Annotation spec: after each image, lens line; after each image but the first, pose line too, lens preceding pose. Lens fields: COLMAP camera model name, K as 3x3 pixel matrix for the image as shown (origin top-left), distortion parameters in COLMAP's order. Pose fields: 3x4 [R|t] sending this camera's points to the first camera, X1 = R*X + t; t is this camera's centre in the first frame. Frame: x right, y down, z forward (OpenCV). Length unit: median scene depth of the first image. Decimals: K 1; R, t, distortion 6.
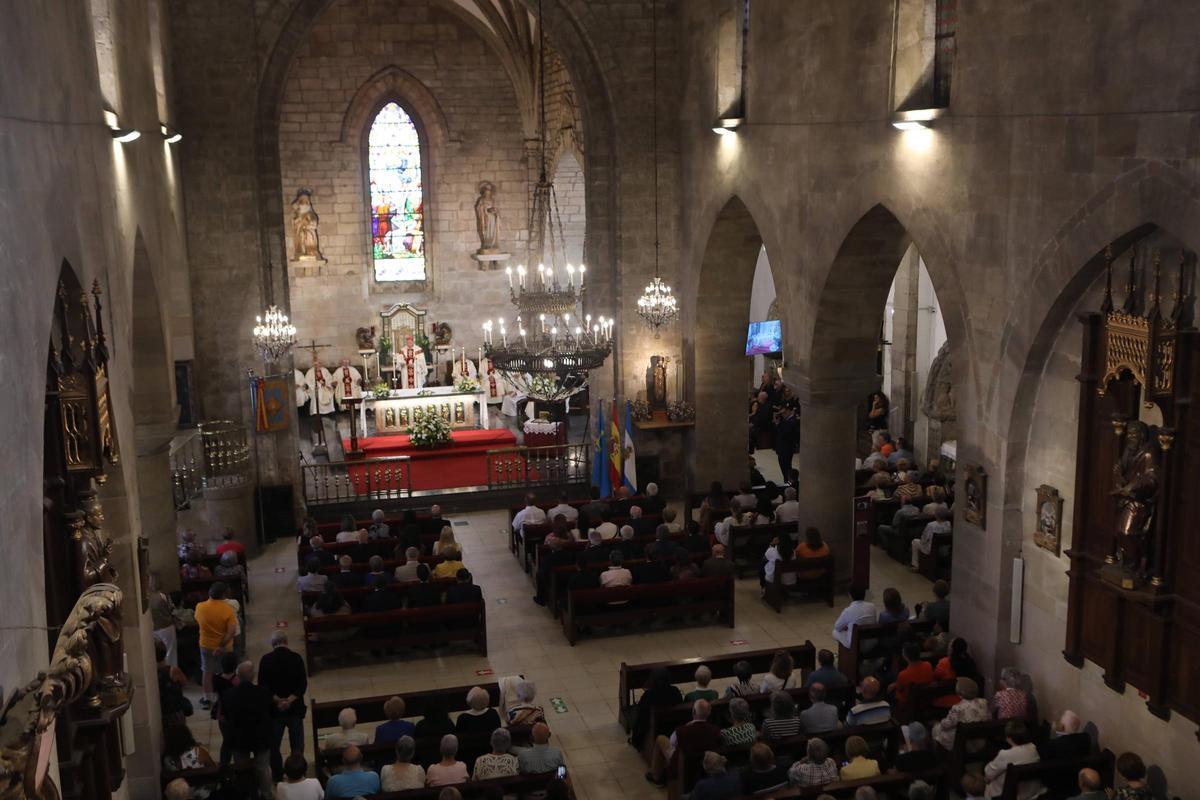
lens RADIAL K [[1262.0, 0, 613.2], [0, 1262.0, 400.2], [0, 0, 1]] dist [-0.030030, 0.000000]
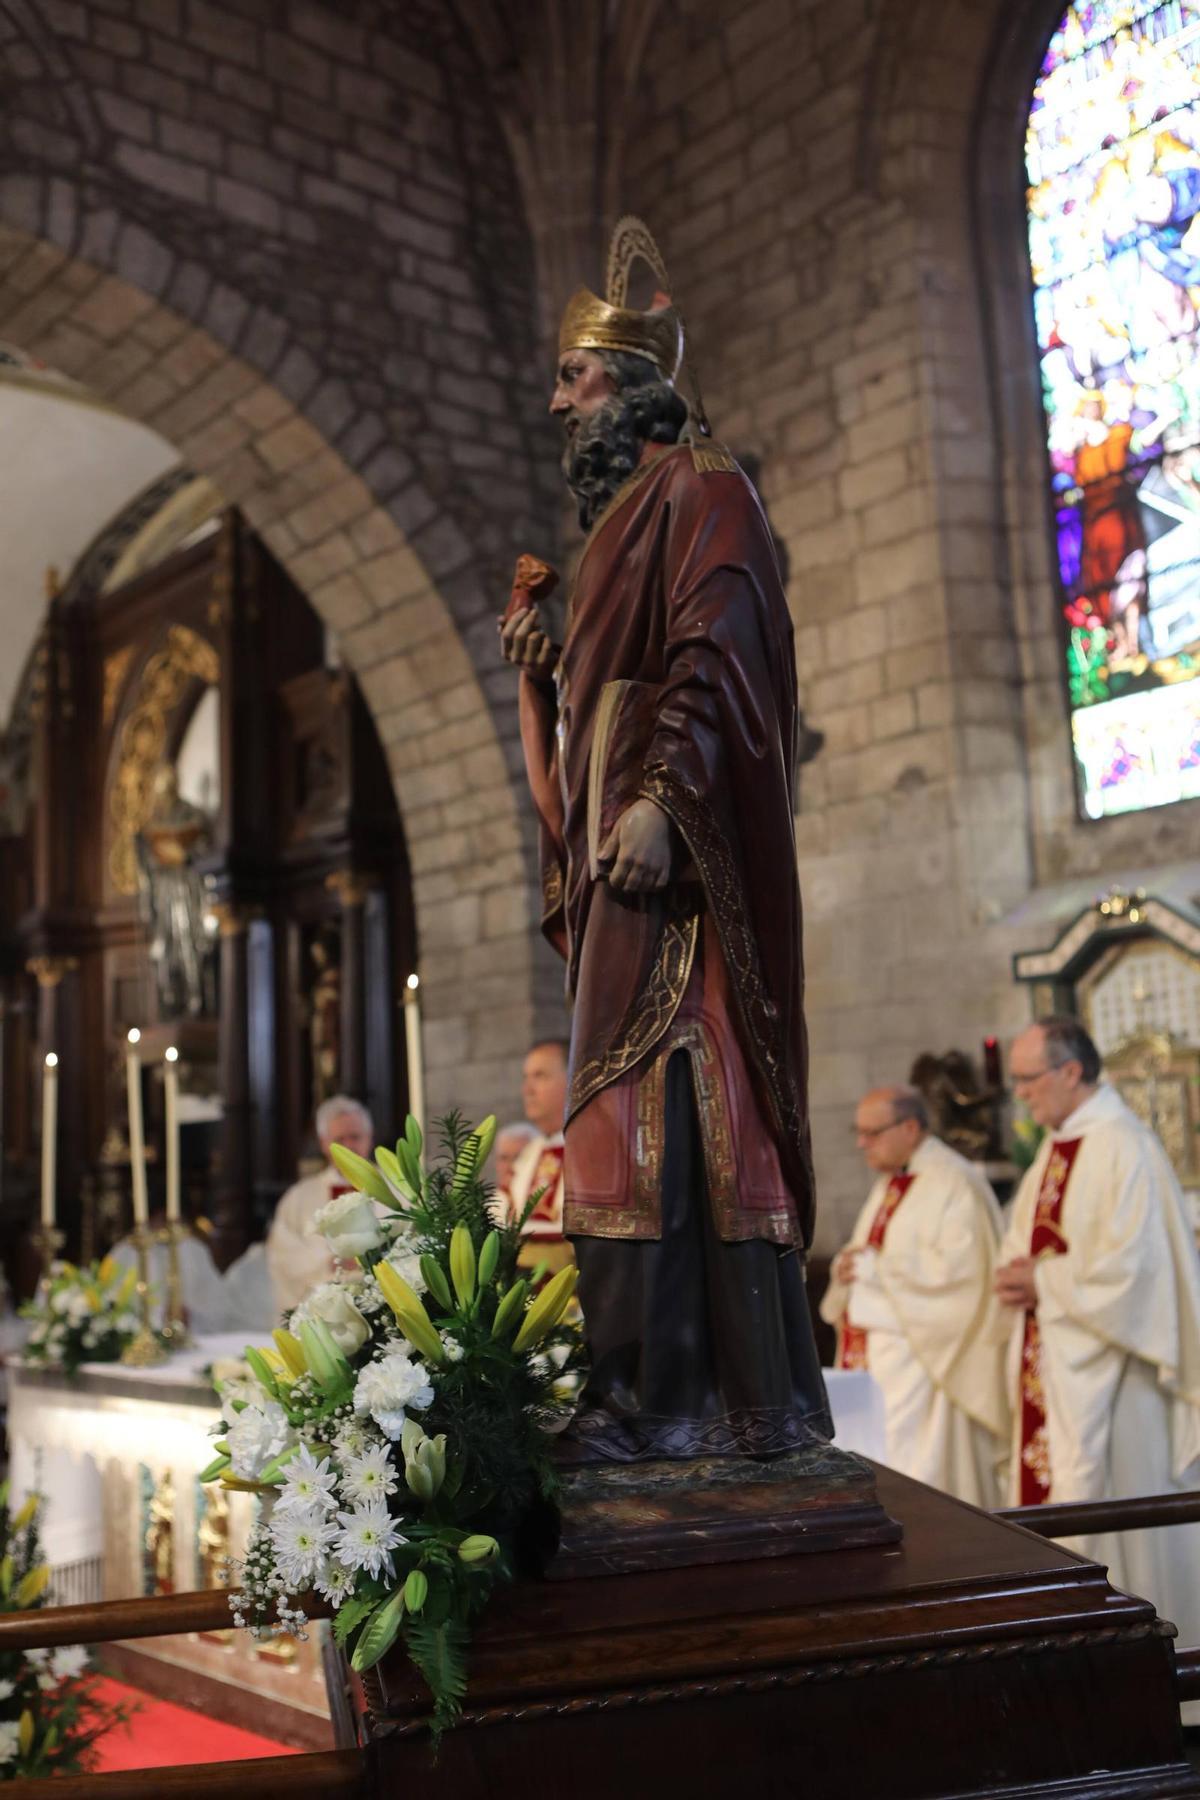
lens RADIAL K [[1693.7, 0, 602.6], [0, 1693.7, 898.8], [0, 0, 1]] dist [-0.034118, 0.000000]
pose [[0.446016, -0.139834, -0.884034, 0.008689], [-0.135615, 0.965757, -0.221182, -0.026249], [0.884691, 0.218539, 0.411780, 1.390252]]
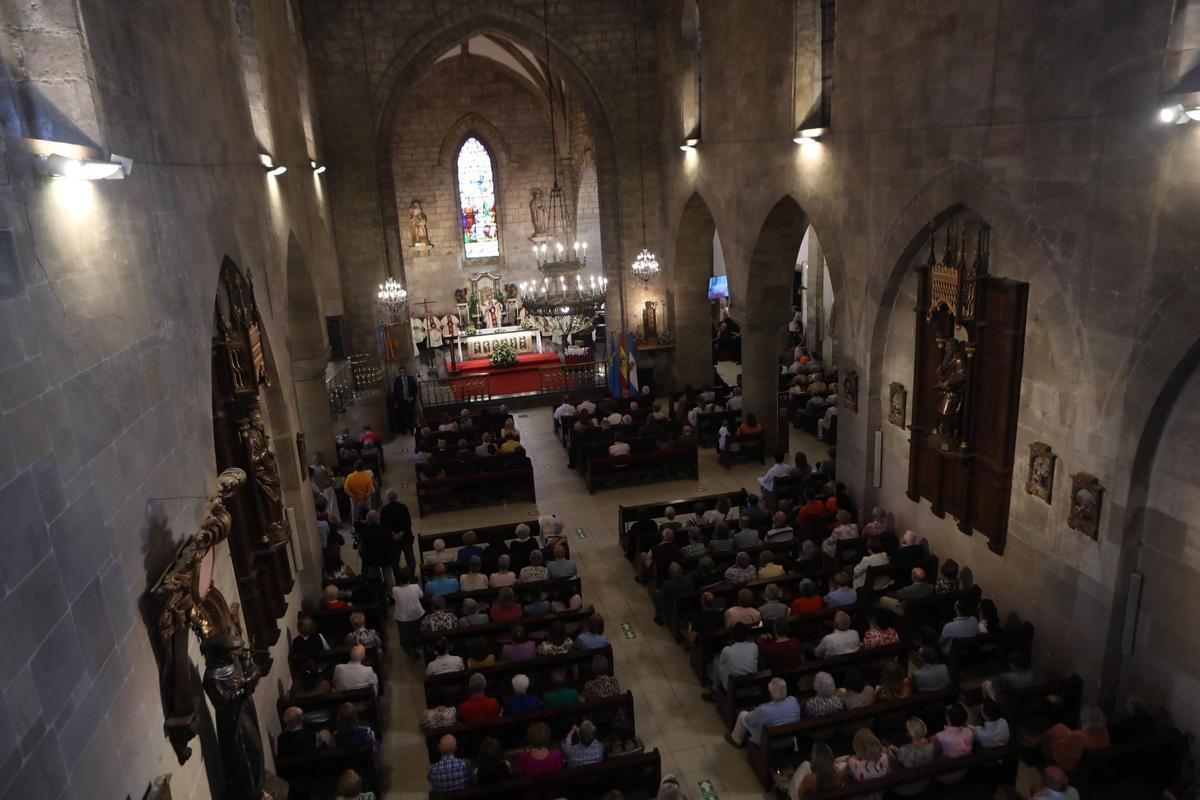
lens RADIAL K [[832.0, 0, 605.0], [0, 832.0, 403.6], [0, 0, 1]] dist [-0.095920, 0.066988]
pose [[0.998597, -0.027393, -0.045328, 0.029696], [0.031249, 0.995747, 0.086672, -0.001864], [0.042761, -0.087966, 0.995205, 0.006618]]
